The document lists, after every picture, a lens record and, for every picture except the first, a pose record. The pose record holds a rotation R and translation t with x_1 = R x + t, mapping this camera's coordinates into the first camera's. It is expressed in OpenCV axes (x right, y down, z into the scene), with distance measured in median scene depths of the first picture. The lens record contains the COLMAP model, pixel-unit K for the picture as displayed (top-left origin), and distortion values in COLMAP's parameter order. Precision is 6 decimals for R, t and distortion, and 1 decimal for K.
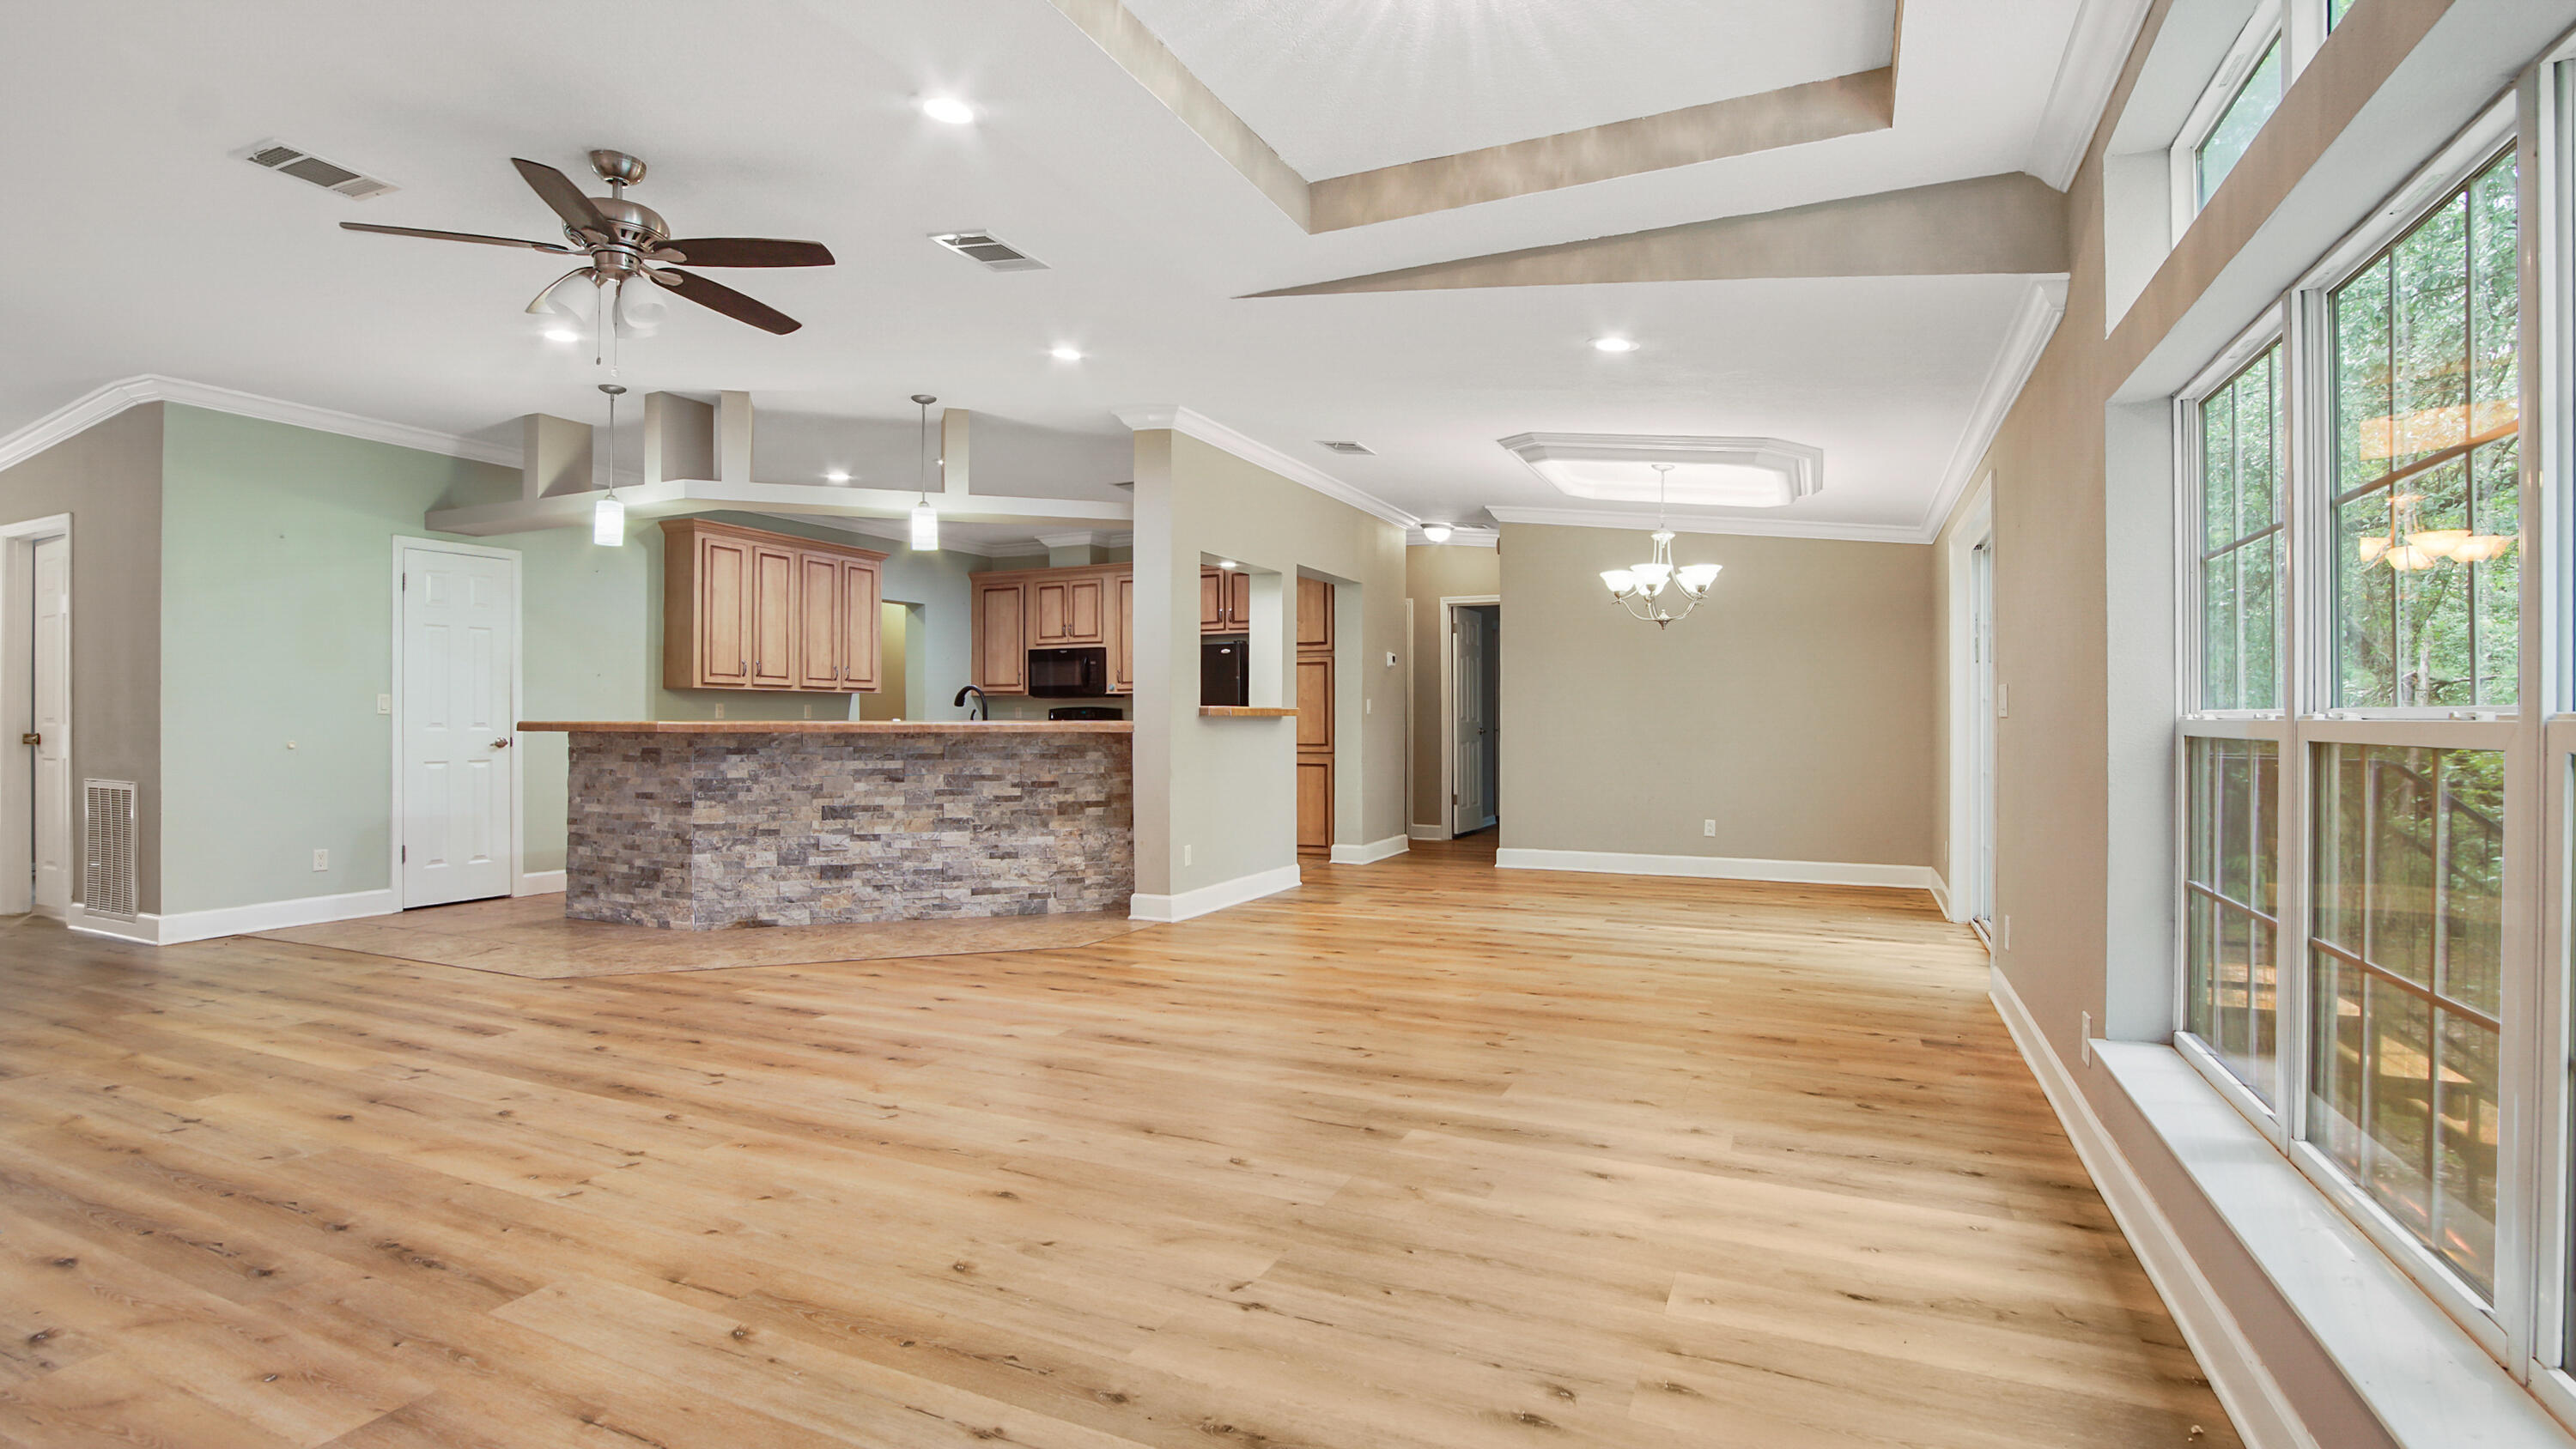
lens RADIAL K [[1209.4, 0, 1288.0], [0, 1209.4, 724.5], [0, 0, 1]] dist [0.000059, -0.000362]
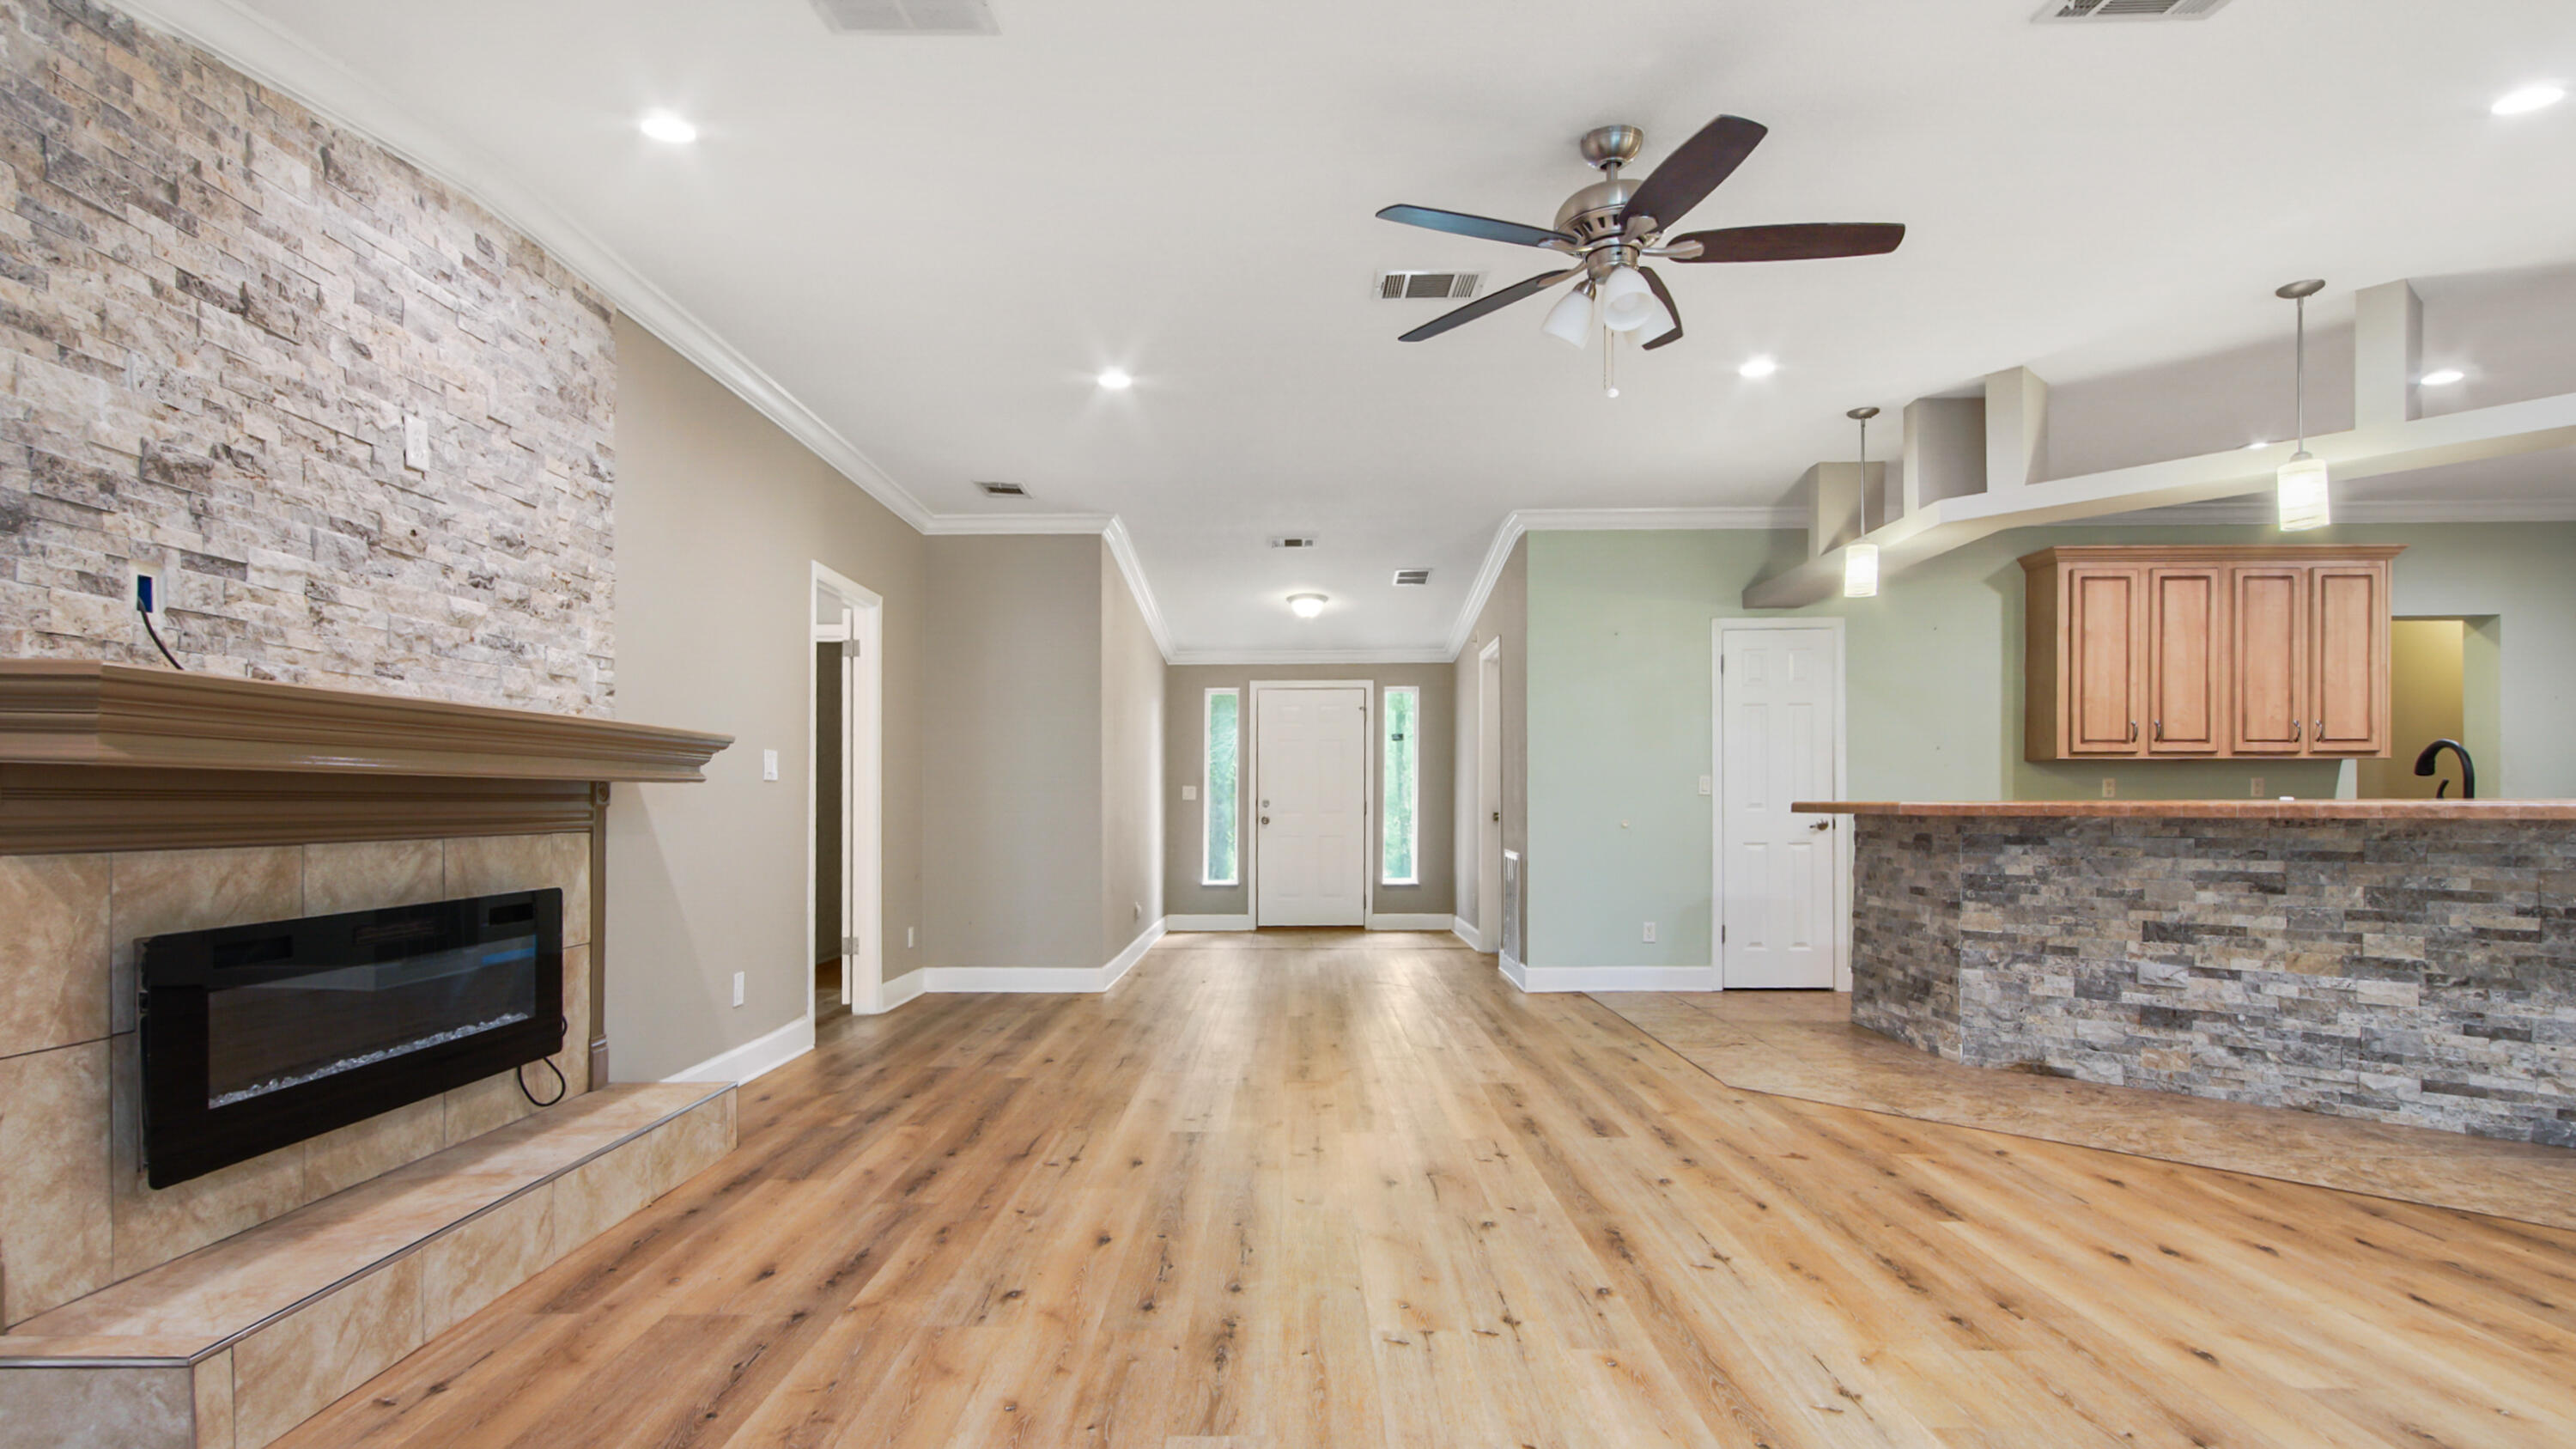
lens RADIAL K [[1273.4, 0, 1279.8], [0, 1273.4, 808.1], [0, 0, 1]] dist [0.001431, -0.001451]
pose [[0.395921, 0.002284, -0.918282, 0.097886], [0.000652, 0.999996, 0.002768, -0.000818], [0.918284, -0.001695, 0.395918, 0.244445]]
